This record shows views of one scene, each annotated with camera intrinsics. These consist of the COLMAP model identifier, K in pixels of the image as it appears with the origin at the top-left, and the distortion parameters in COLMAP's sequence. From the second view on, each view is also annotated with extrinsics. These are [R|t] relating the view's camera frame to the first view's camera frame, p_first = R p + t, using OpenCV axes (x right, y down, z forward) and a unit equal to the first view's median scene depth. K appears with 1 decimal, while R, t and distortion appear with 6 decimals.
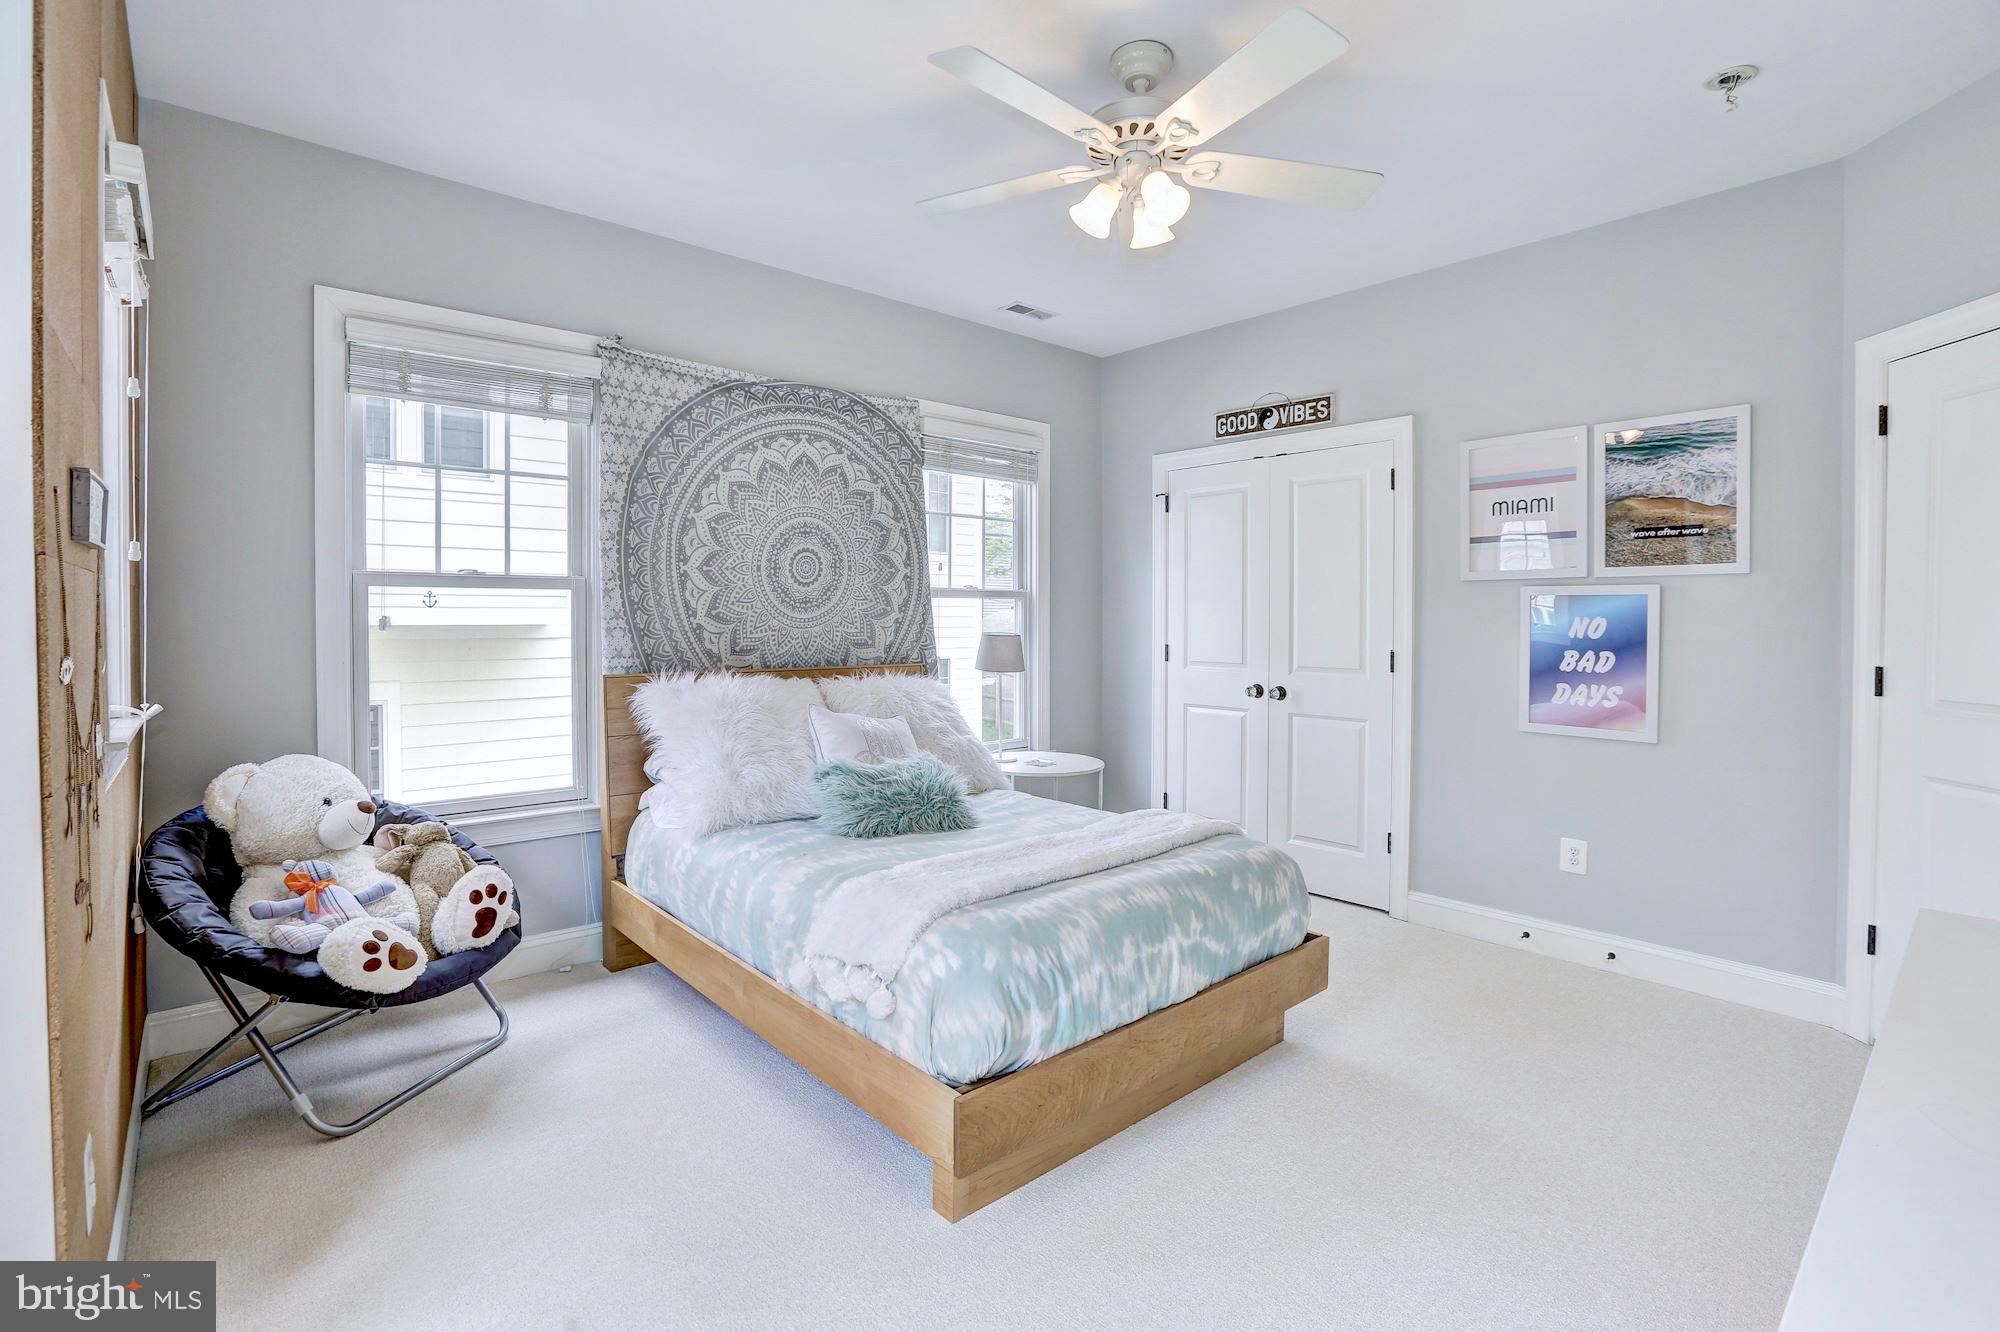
lens RADIAL K [[916.0, 0, 1005.5], [0, 916.0, 629.1], [0, 0, 1]] dist [-0.049928, 0.000163]
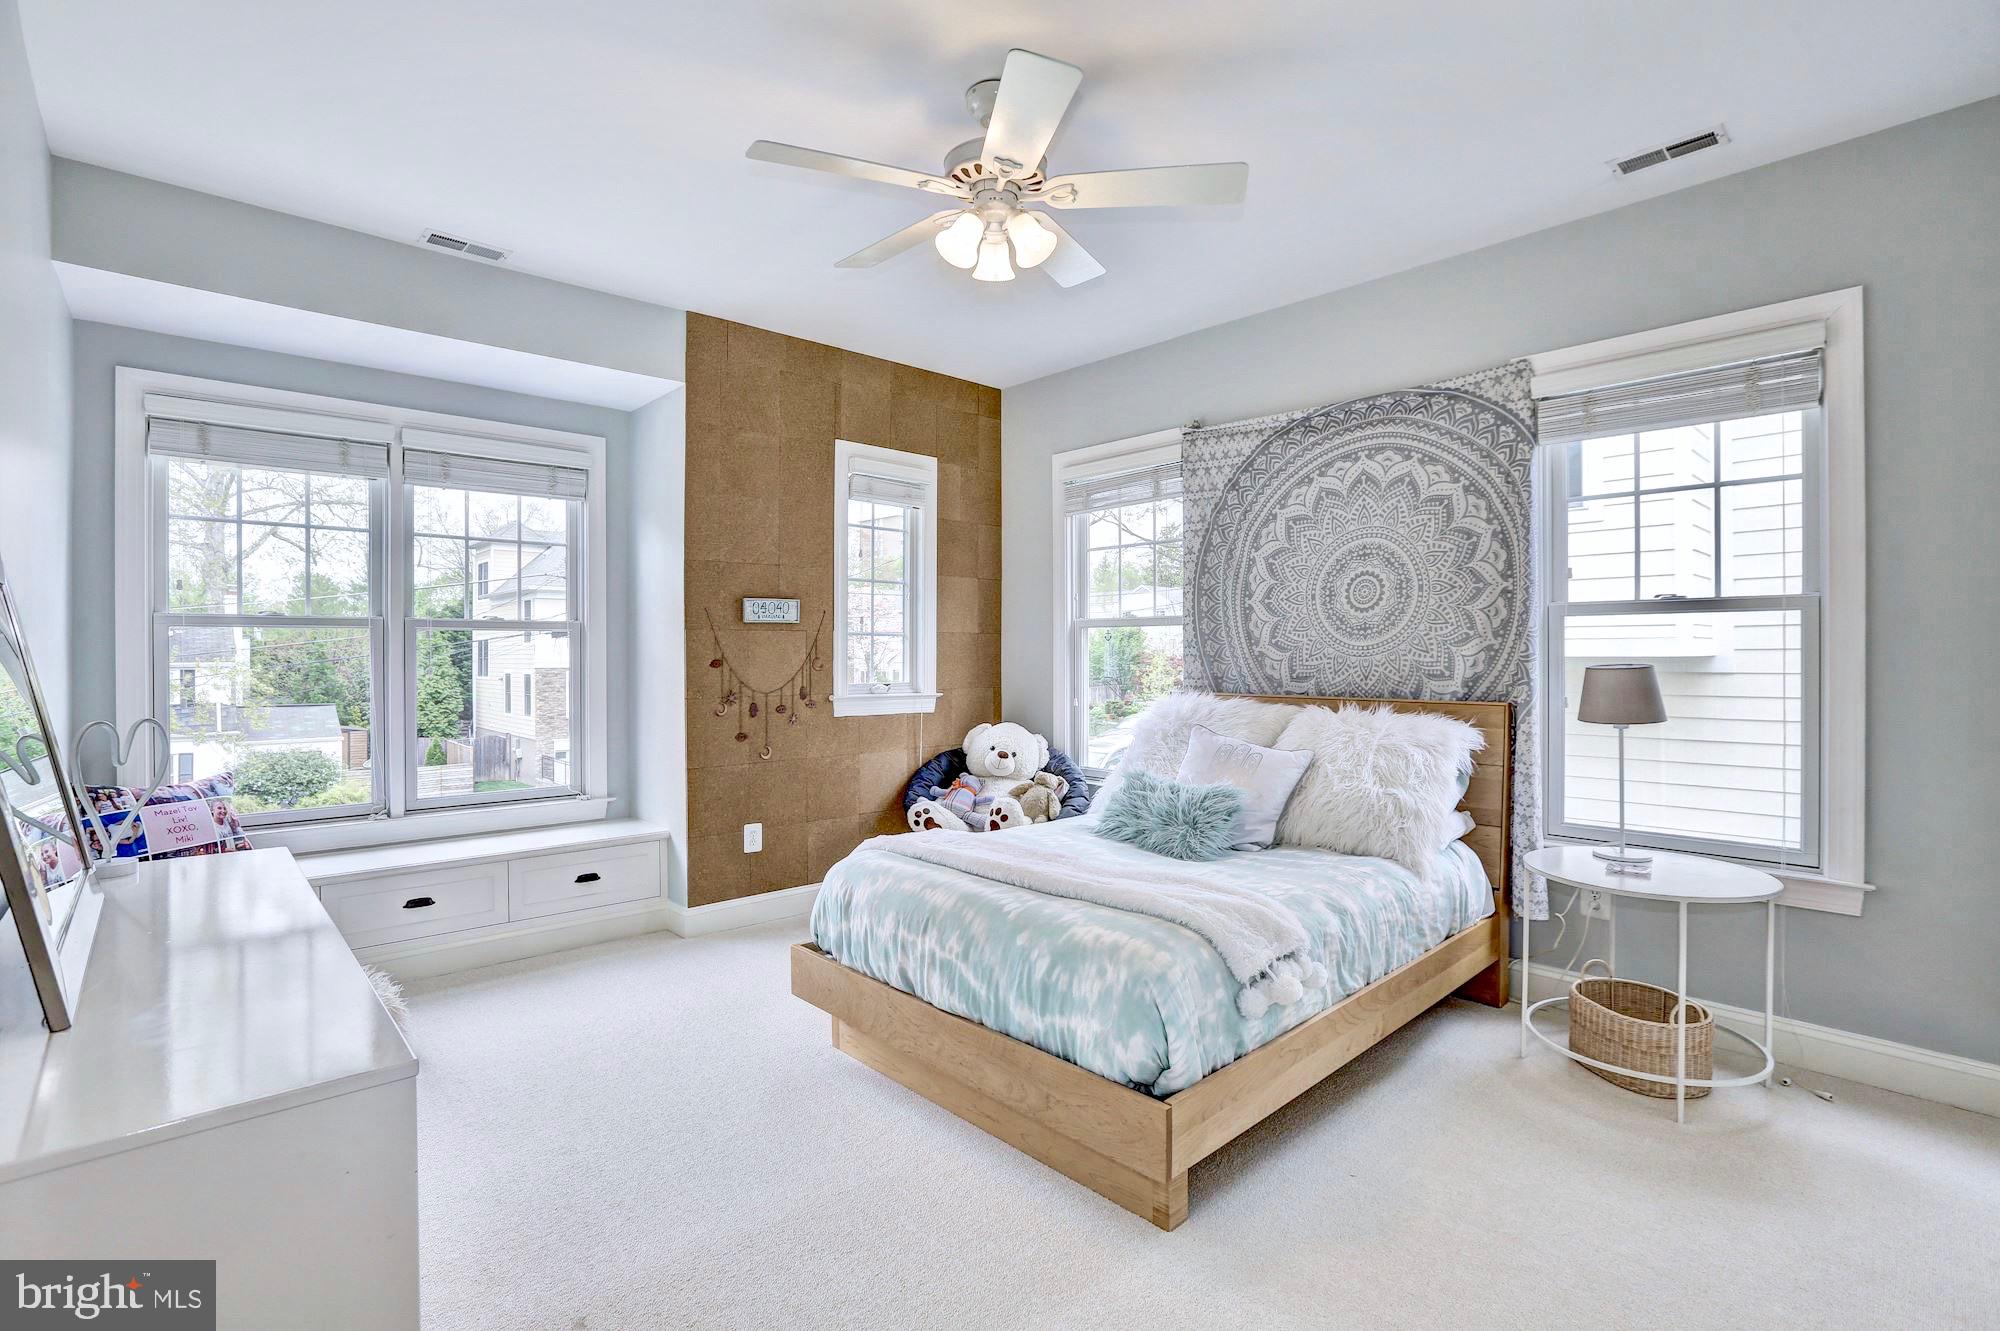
lens RADIAL K [[941.0, 0, 991.1], [0, 941.0, 658.9], [0, 0, 1]] dist [-0.058498, 0.031357]
pose [[0.020050, 0.006300, -0.999779, 0.743341], [-0.008828, 0.999942, 0.006124, -0.000876], [0.999760, 0.008704, 0.020104, 0.602455]]
